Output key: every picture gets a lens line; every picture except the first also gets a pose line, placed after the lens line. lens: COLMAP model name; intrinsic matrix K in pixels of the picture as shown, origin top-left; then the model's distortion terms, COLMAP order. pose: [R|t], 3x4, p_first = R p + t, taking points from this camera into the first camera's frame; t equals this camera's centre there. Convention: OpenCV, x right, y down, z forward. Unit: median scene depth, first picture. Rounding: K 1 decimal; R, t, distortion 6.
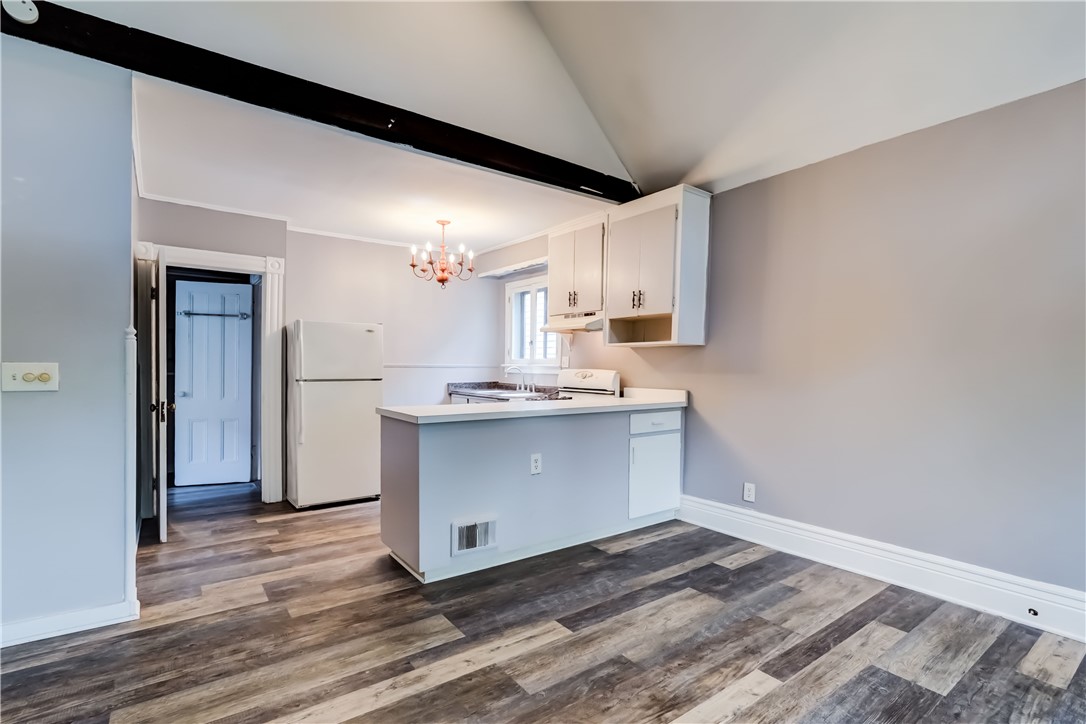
lens RADIAL K [[507.8, 0, 541.8], [0, 507.8, 383.9], [0, 0, 1]] dist [-0.002724, 0.007546]
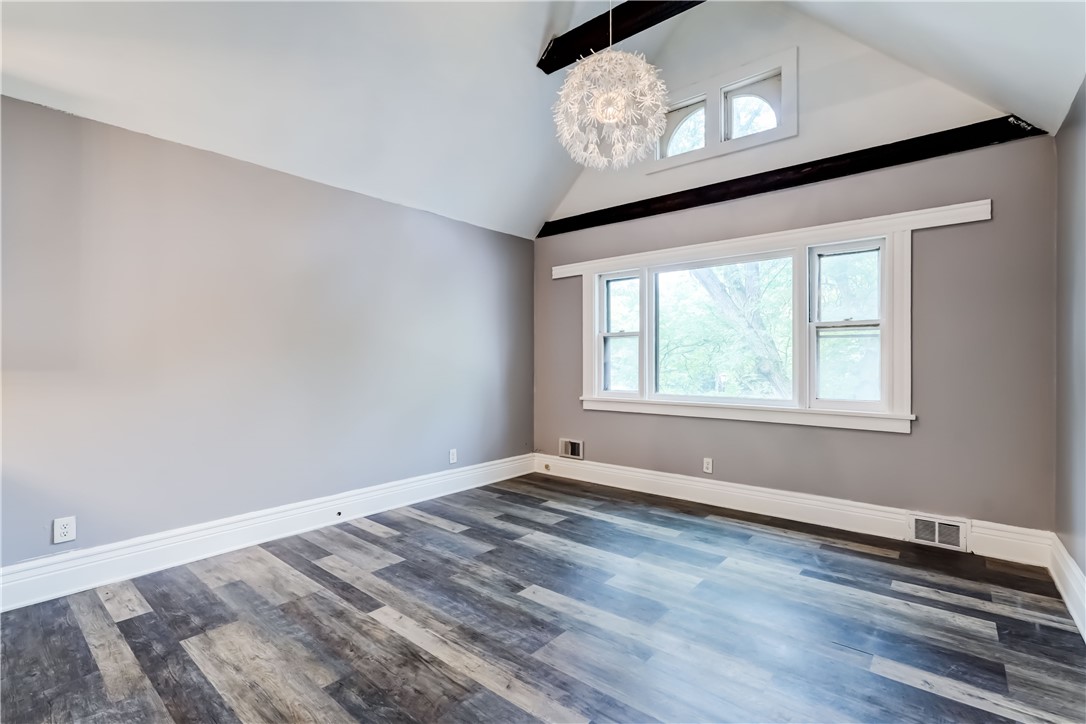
lens RADIAL K [[492.2, 0, 541.5], [0, 492.2, 362.6], [0, 0, 1]] dist [-0.014609, 0.007148]
pose [[-0.230087, -0.007076, 0.973144, -0.535885], [0.031479, 0.999396, 0.014710, -0.024149], [-0.972661, 0.034018, -0.229725, 0.570513]]
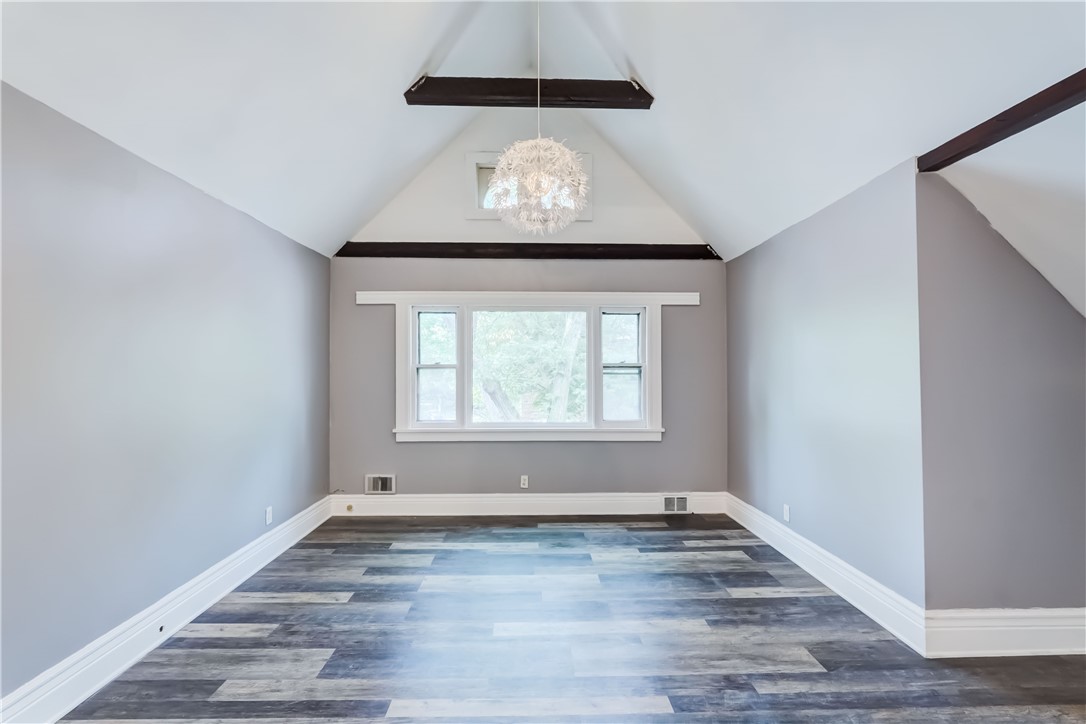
lens RADIAL K [[492.2, 0, 541.5], [0, 492.2, 362.6], [0, 0, 1]] dist [-0.014609, 0.007148]
pose [[-0.814397, 0.000091, 0.580308, -0.286180], [0.013391, 0.999737, 0.018637, -0.123072], [-0.580154, 0.022949, -0.814184, 1.091538]]
